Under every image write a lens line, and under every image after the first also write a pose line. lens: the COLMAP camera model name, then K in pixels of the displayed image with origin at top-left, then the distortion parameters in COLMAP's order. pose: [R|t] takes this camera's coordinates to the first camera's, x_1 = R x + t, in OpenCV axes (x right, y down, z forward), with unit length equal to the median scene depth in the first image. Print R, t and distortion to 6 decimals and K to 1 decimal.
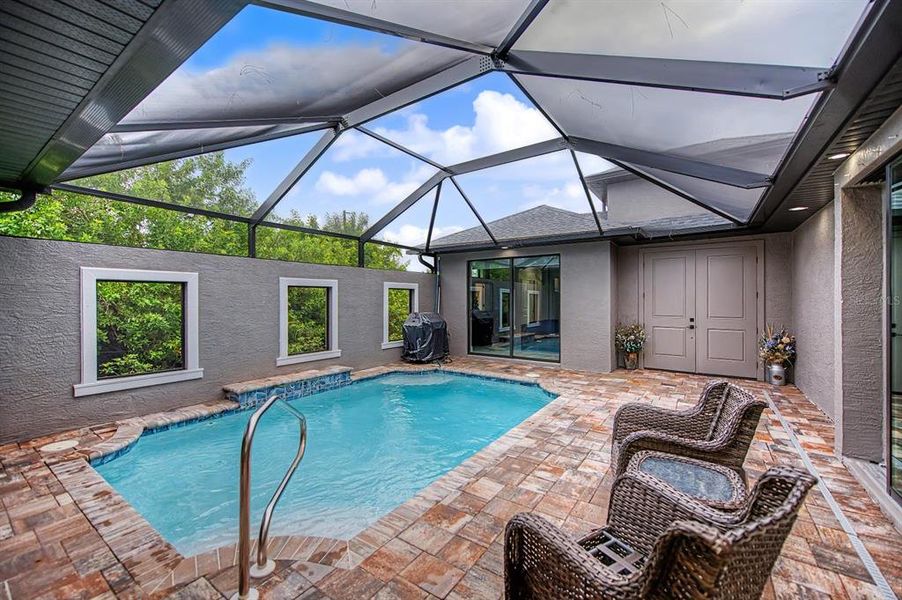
lens RADIAL K [[364.3, 0, 454.8], [0, 364.3, 298.8], [0, 0, 1]] dist [-0.018157, -0.000672]
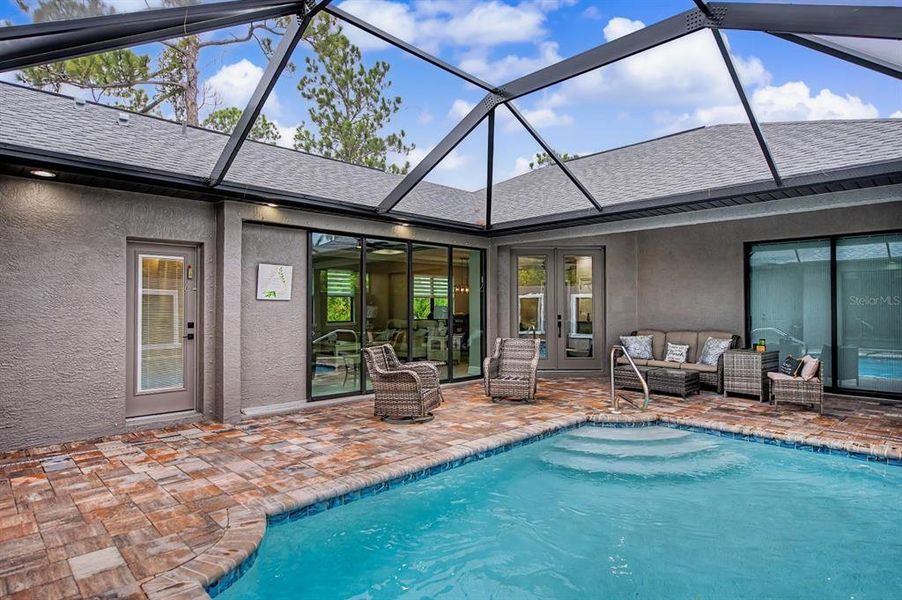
lens RADIAL K [[488.1, 0, 448.2], [0, 488.1, 300.6], [0, 0, 1]] dist [-0.011365, -0.001759]
pose [[-0.980140, 0.005150, 0.198237, -0.029794], [0.002392, 0.999897, -0.014153, 0.015526], [-0.198290, -0.013397, -0.980052, 1.439022]]
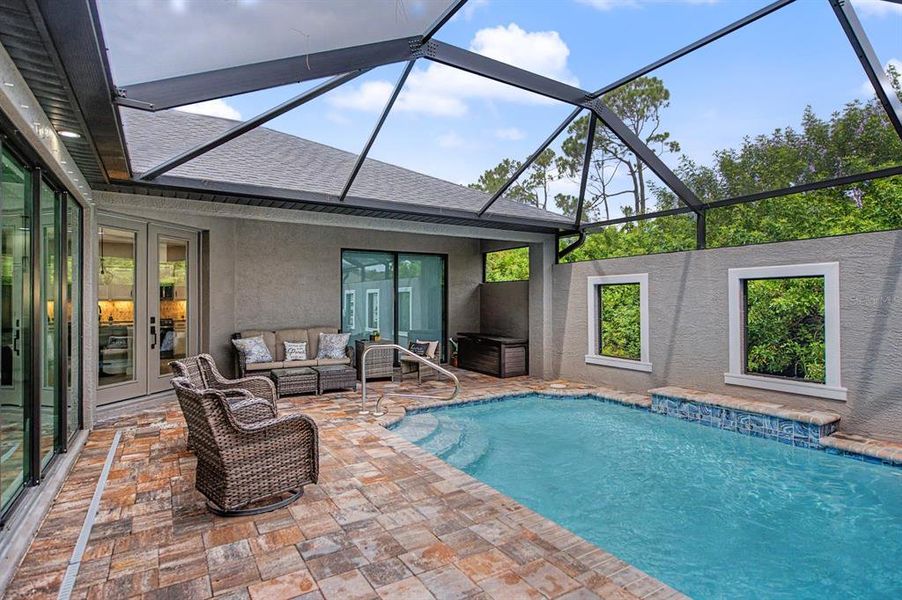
lens RADIAL K [[471.7, 0, 447.8], [0, 471.7, 300.9], [0, 0, 1]] dist [-0.003758, -0.008296]
pose [[-0.411650, 0.003371, -0.911336, 0.673263], [0.005805, 0.999983, 0.001077, 0.004765], [0.911324, -0.004847, -0.411662, 0.872239]]
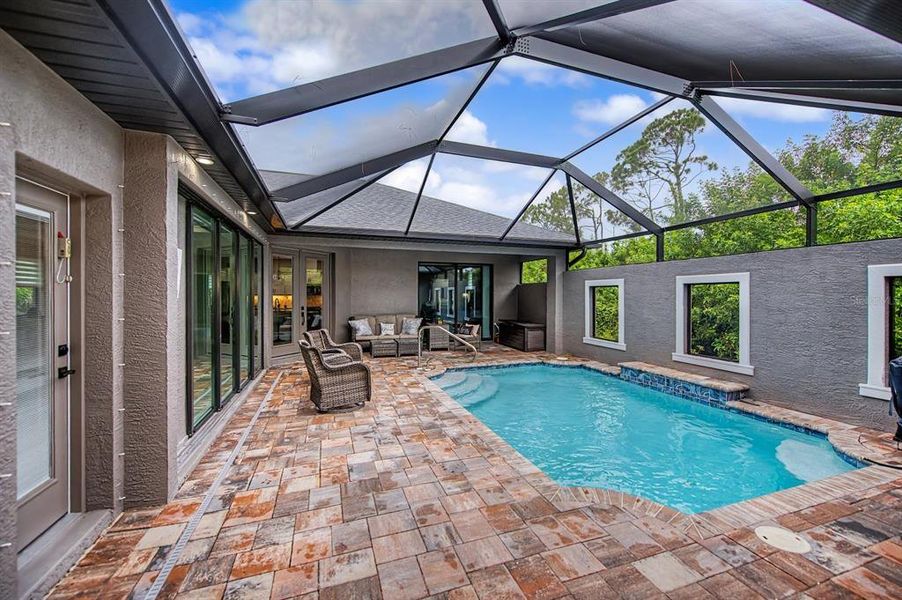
lens RADIAL K [[364.3, 0, 447.2], [0, 364.3, 299.0], [0, 0, 1]] dist [-0.018157, -0.000672]
pose [[-0.602234, 0.011641, -0.798235, 0.750637], [0.000681, 0.999901, 0.014068, -0.008831], [0.798319, 0.007929, -0.602182, 1.105784]]
